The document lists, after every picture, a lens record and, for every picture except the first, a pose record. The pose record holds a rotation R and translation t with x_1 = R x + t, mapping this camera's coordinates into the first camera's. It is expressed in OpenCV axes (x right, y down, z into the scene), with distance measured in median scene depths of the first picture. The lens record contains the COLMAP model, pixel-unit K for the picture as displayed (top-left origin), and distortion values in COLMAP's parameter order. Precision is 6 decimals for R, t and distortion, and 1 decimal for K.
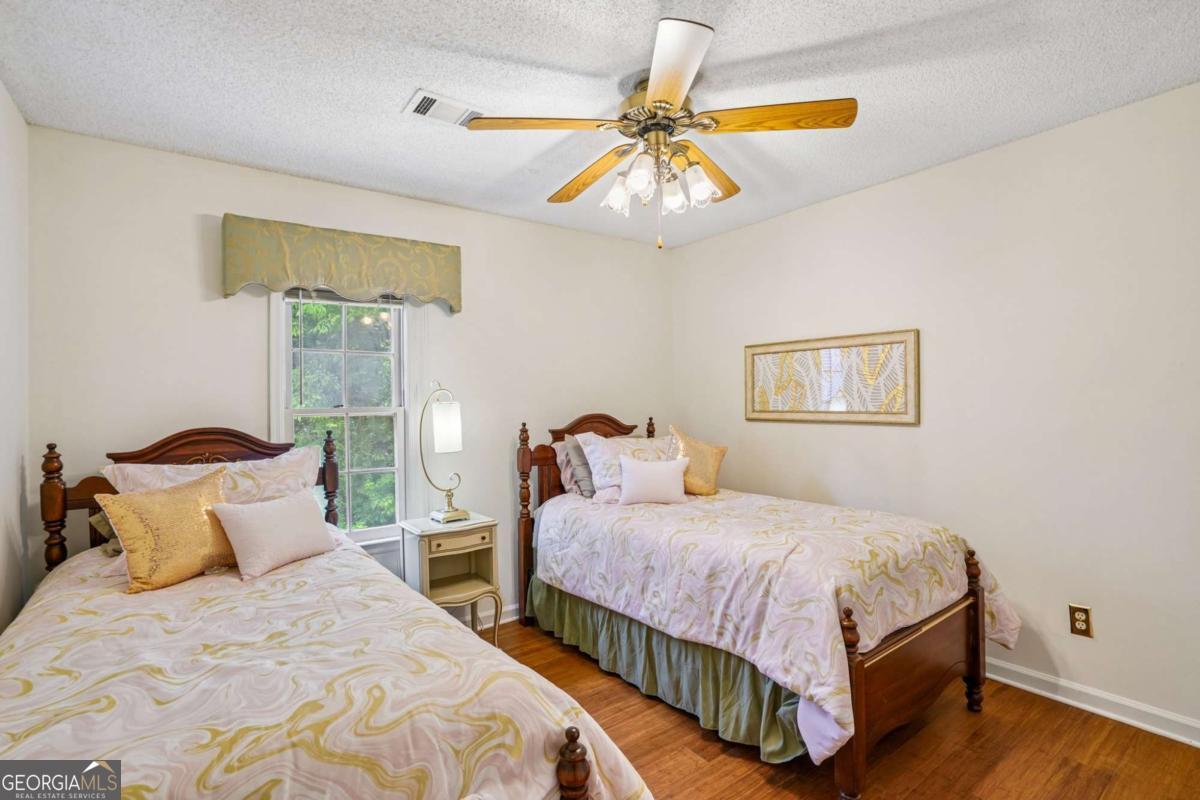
lens RADIAL K [[552.5, 0, 600.8], [0, 552.5, 402.1], [0, 0, 1]] dist [0.003393, 0.000962]
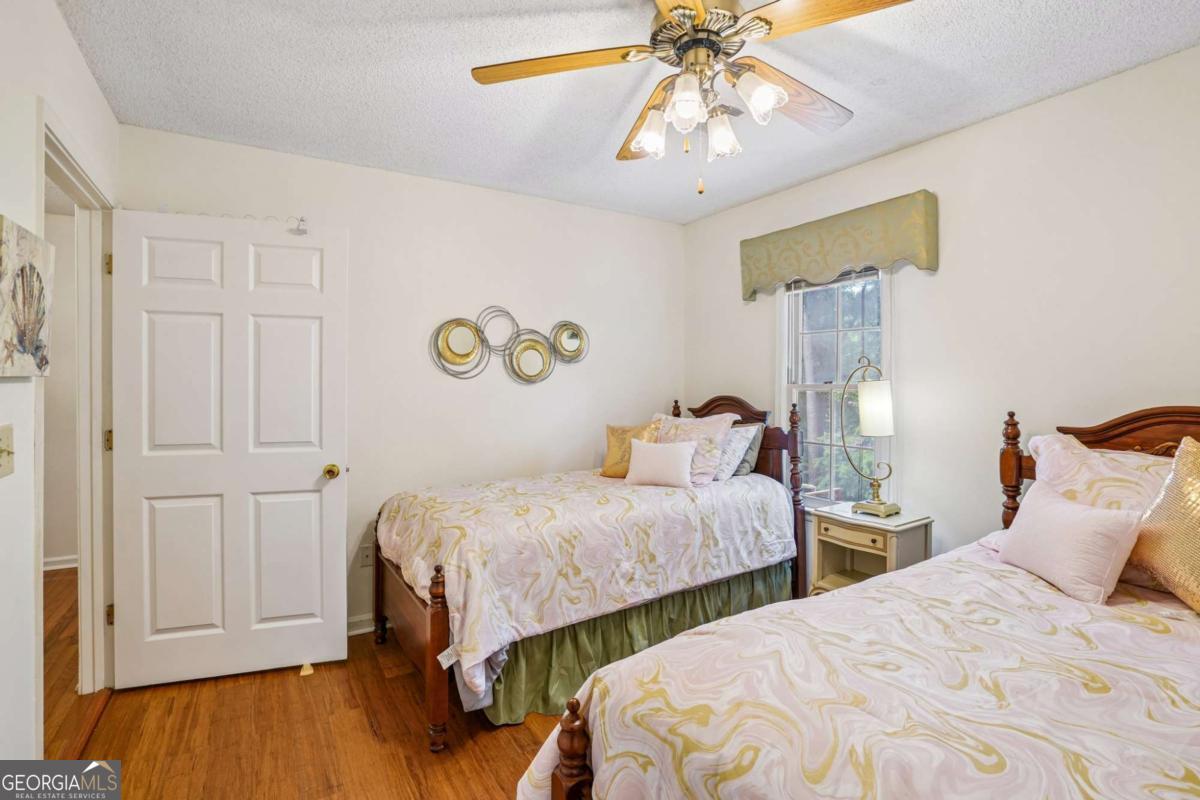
lens RADIAL K [[552.5, 0, 601.0], [0, 552.5, 388.1], [0, 0, 1]] dist [0.003393, 0.000962]
pose [[-0.011323, 0.026350, -0.999589, 0.575748], [-0.004472, 0.999641, 0.026402, -0.007483], [0.999926, 0.004769, -0.011201, 0.537816]]
